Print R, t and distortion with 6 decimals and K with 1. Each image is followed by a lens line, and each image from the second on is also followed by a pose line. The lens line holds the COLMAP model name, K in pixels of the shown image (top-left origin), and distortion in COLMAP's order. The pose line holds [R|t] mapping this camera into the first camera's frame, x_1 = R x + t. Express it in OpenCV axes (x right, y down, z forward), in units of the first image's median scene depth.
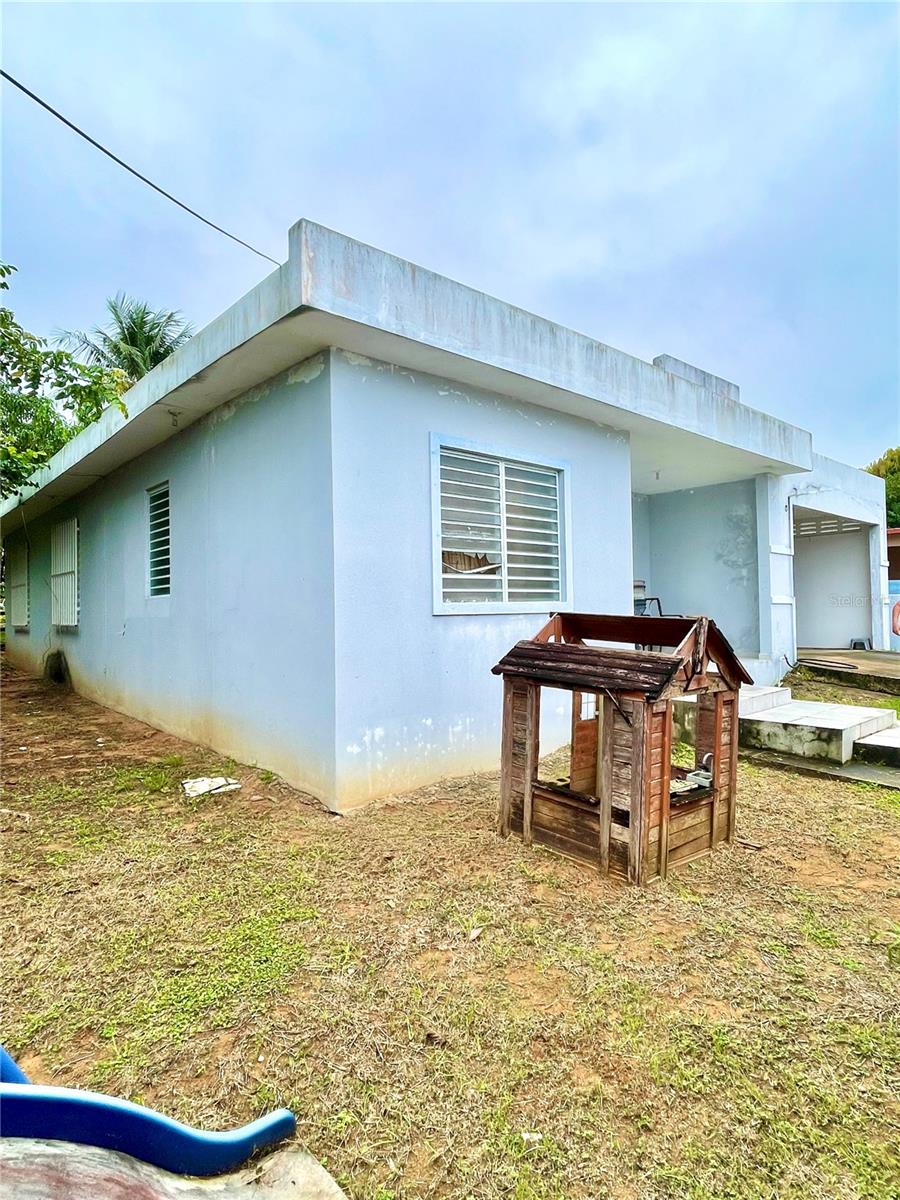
lens RADIAL K [[651.2, 0, 449.3], [0, 651.2, 595.6], [0, 0, 1]] dist [0.002384, 0.000074]
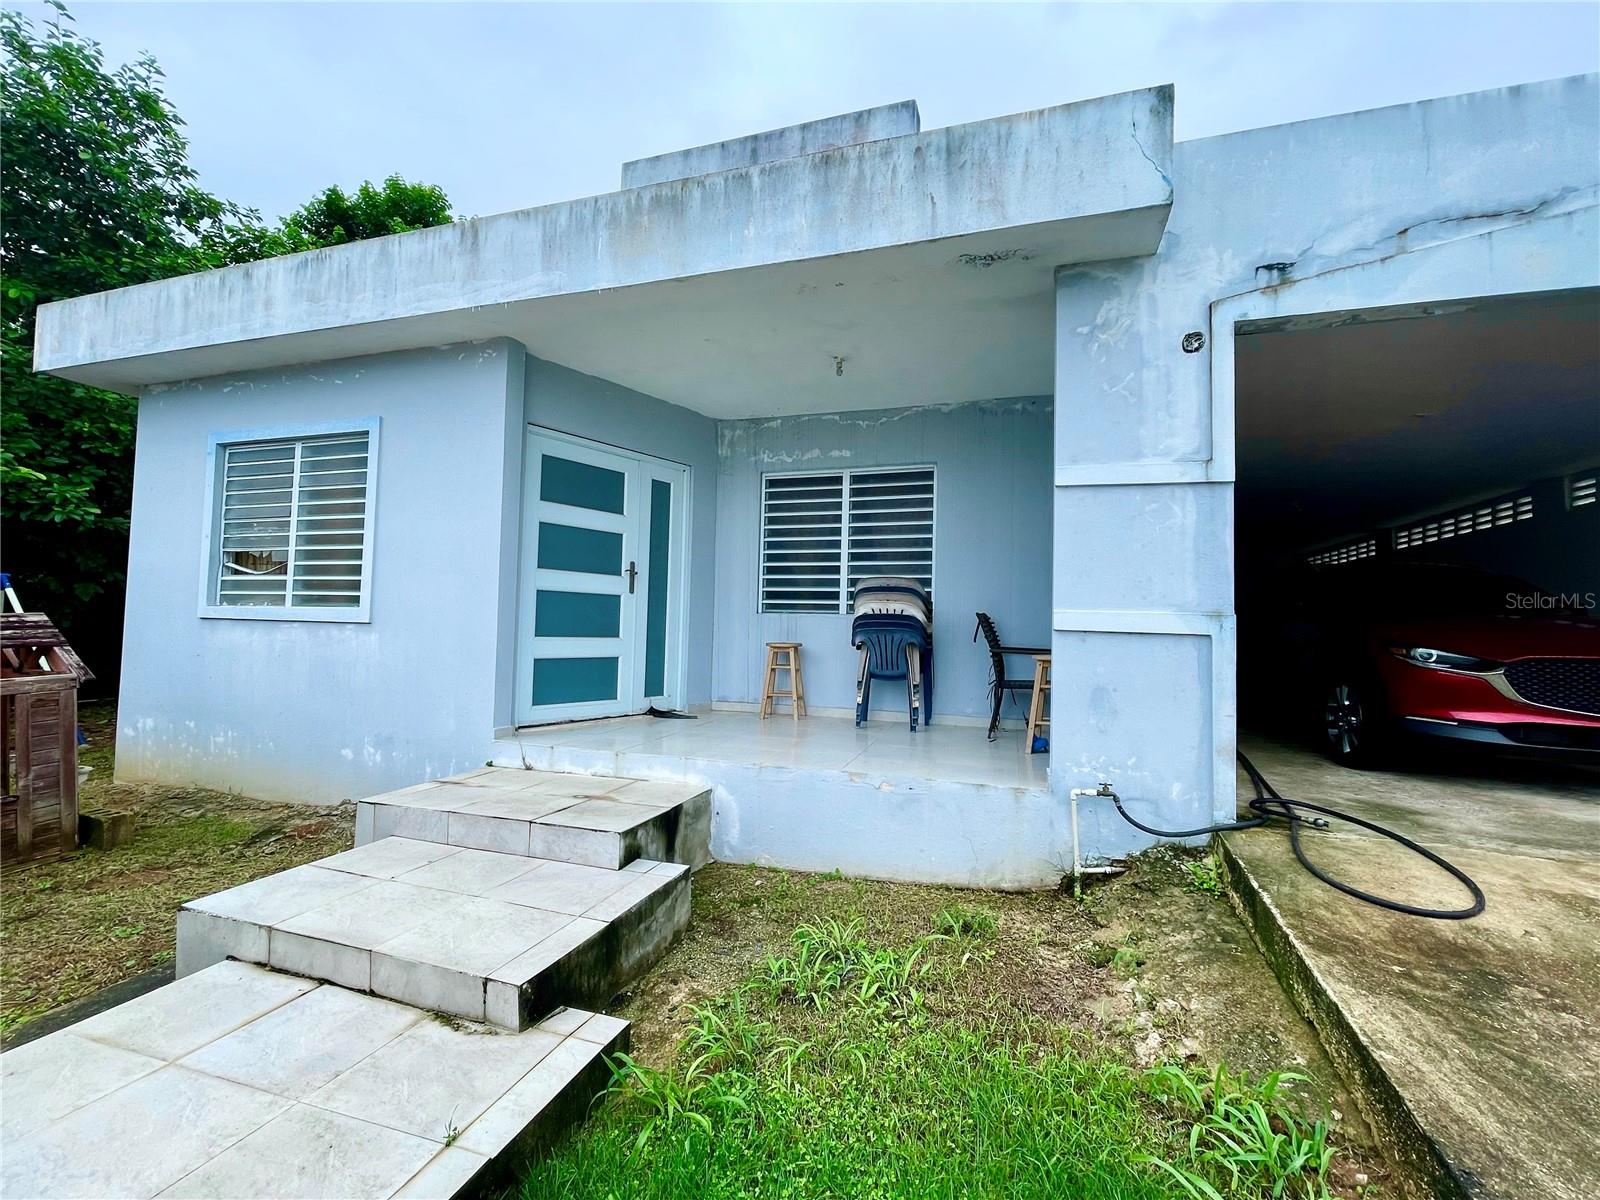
lens RADIAL K [[710.8, 0, 800.7], [0, 710.8, 606.3], [0, 0, 1]] dist [-0.002595, -0.000075]
pose [[0.509428, -0.003693, -0.860505, 1.228821], [-0.021216, 0.999633, -0.016851, 0.010814], [0.860252, 0.026841, 0.509162, 1.112342]]
